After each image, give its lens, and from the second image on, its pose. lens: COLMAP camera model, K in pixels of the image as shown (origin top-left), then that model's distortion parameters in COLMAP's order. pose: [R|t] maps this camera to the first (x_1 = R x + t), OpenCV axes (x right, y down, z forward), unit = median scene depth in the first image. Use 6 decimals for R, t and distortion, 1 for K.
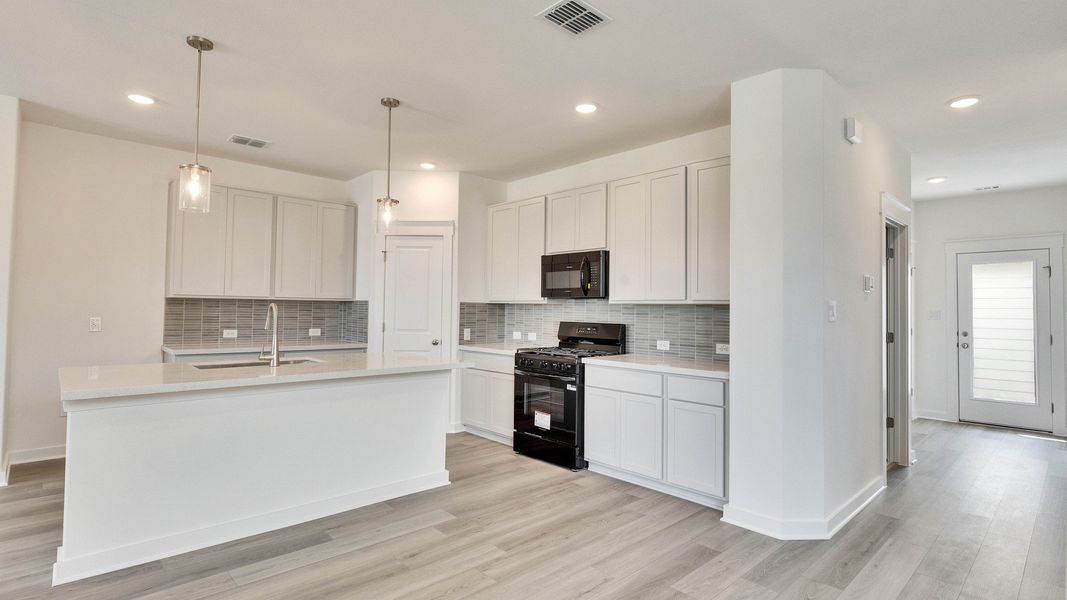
lens RADIAL K [[515.7, 0, 537.1], [0, 515.7, 295.7], [0, 0, 1]] dist [-0.002417, -0.000092]
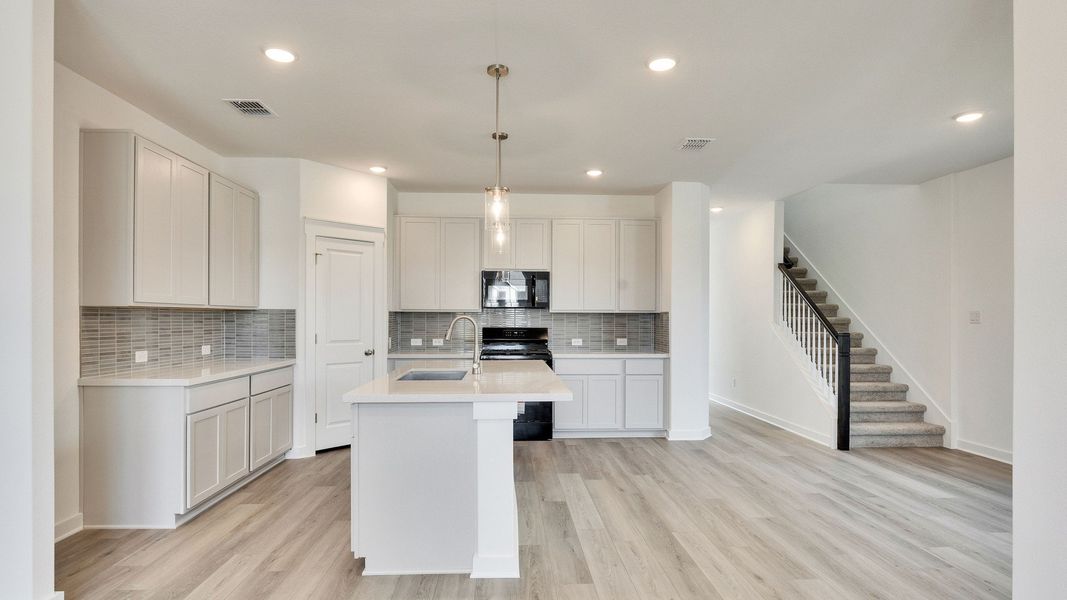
lens RADIAL K [[548.5, 0, 531.5], [0, 548.5, 318.3], [0, 0, 1]] dist [-0.002207, 0.000020]
pose [[0.651467, -0.012712, 0.758571, -0.936819], [-0.013977, 0.999489, 0.028753, -0.008899], [-0.758549, -0.029334, 0.650956, 0.125898]]
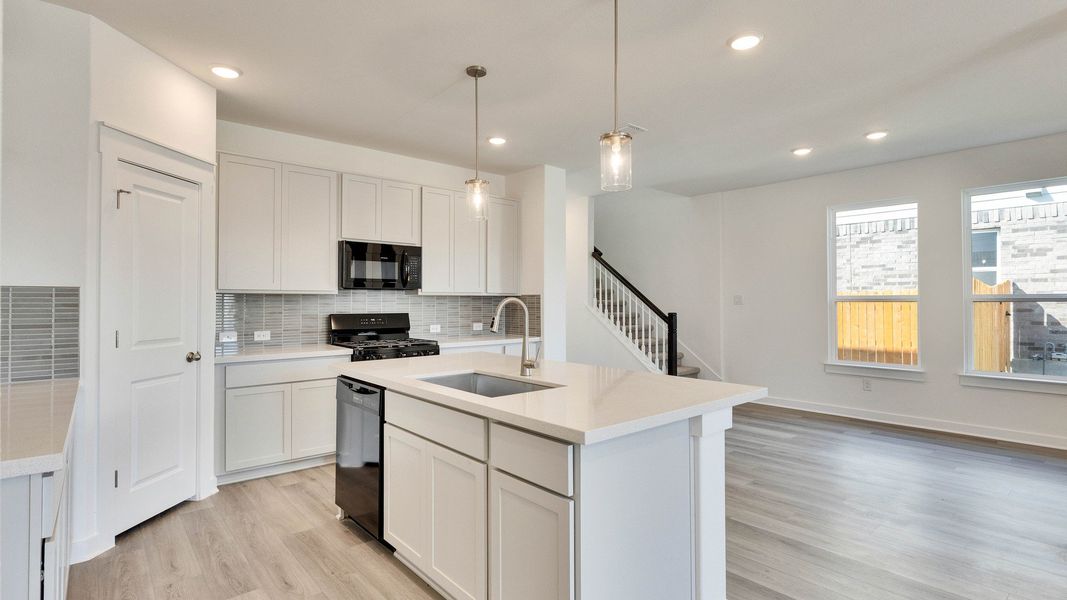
lens RADIAL K [[515.7, 0, 538.0], [0, 515.7, 295.1], [0, 0, 1]] dist [-0.002417, -0.000092]
pose [[0.043866, -0.001790, 0.999036, -0.951972], [-0.025899, 0.999660, 0.002928, 0.005778], [-0.998702, -0.026002, 0.043804, 0.685047]]
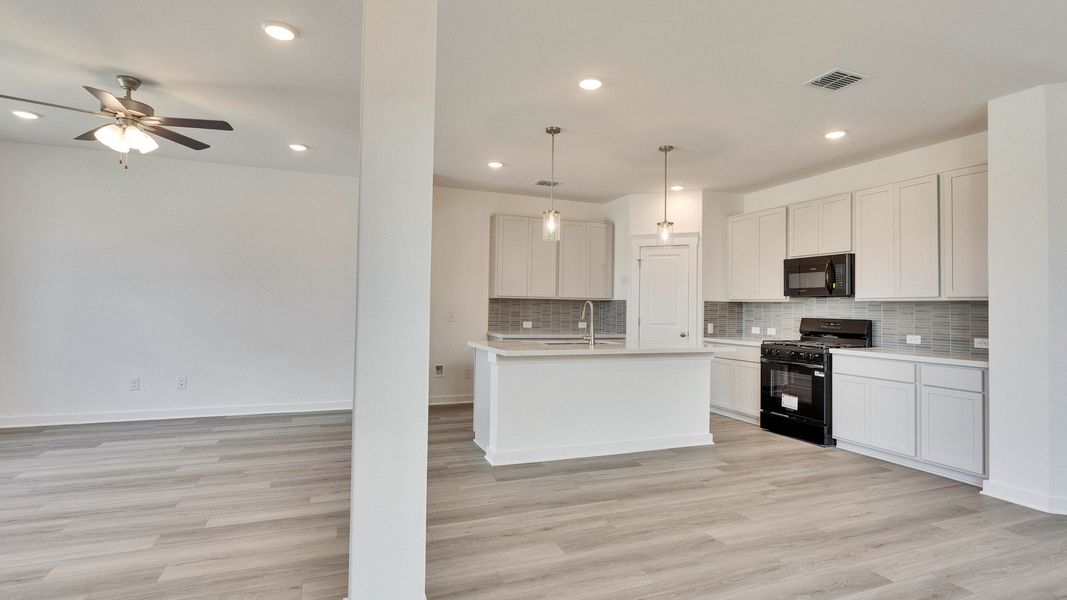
lens RADIAL K [[515.7, 0, 537.1], [0, 515.7, 295.4], [0, 0, 1]] dist [-0.002417, -0.000092]
pose [[0.931153, -0.007412, -0.364552, -0.092402], [0.006055, 0.999970, -0.004866, 0.004198], [0.364577, 0.002324, 0.931170, -0.281003]]
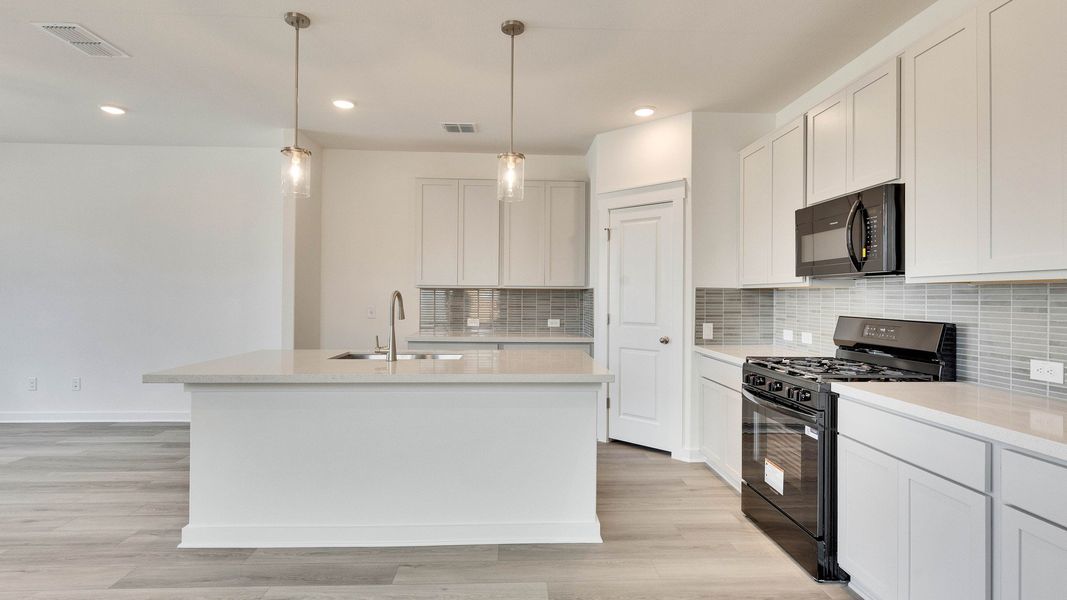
lens RADIAL K [[515.7, 0, 537.3], [0, 515.7, 295.3], [0, 0, 1]] dist [-0.002417, -0.000092]
pose [[0.759758, -0.010032, -0.650129, 0.193570], [0.021387, 0.999725, 0.009567, 0.014216], [0.649854, -0.021173, 0.759764, 0.350542]]
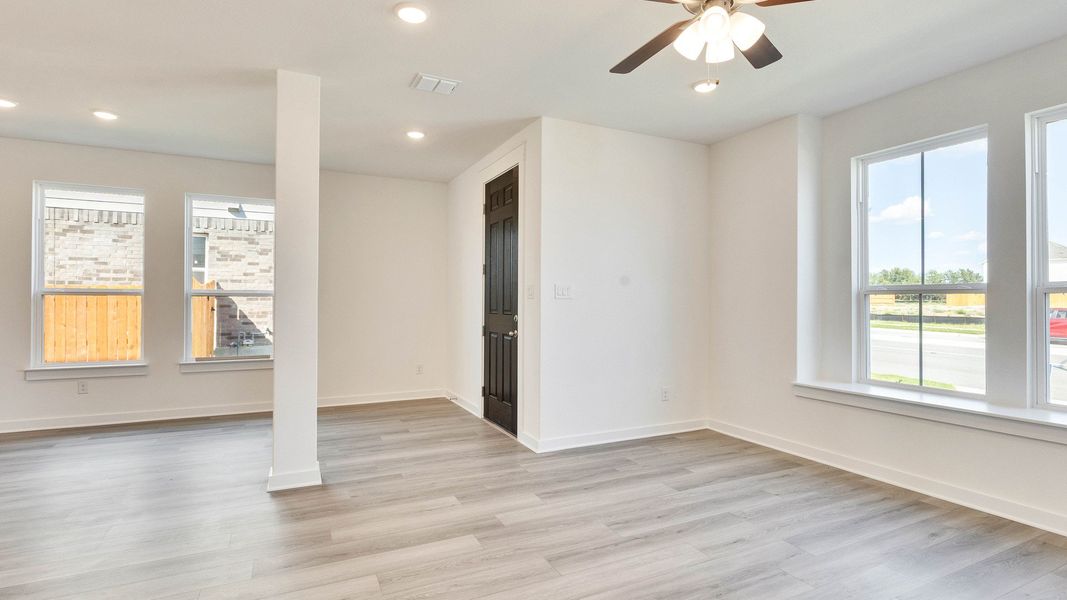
lens RADIAL K [[515.7, 0, 534.1], [0, 515.7, 295.2], [0, 0, 1]] dist [-0.002417, -0.000092]
pose [[-0.953208, -0.012400, 0.302061, -0.947787], [-0.023936, 0.999117, -0.034522, 0.020472], [-0.301366, -0.040137, -0.952663, 0.720442]]
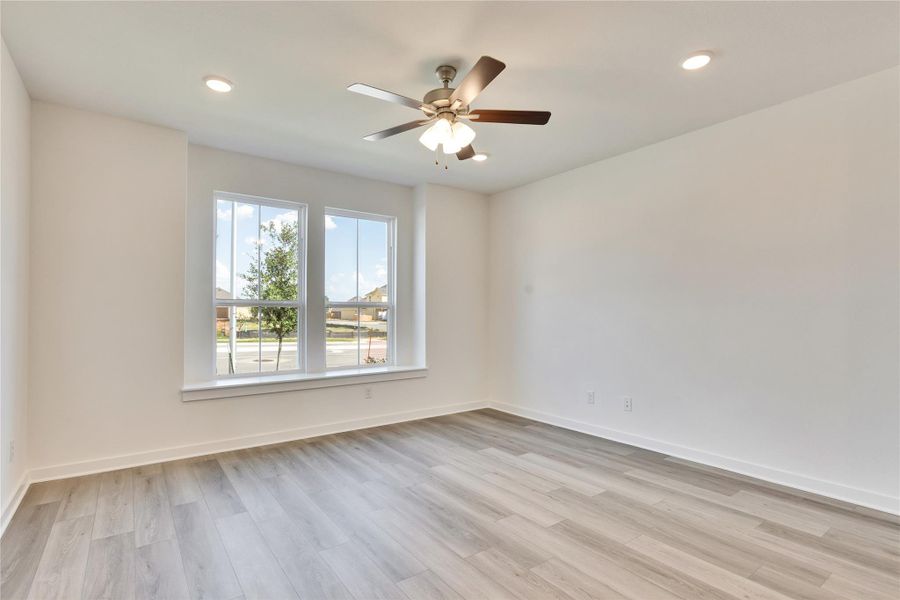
lens RADIAL K [[435.0, 0, 453.7], [0, 435.0, 313.9], [0, 0, 1]] dist [-0.007742, 0.003097]
pose [[-0.119414, -0.014362, -0.992741, -0.360666], [0.022739, 0.999594, -0.017196, 0.015852], [0.992584, -0.024628, -0.119039, 0.299825]]
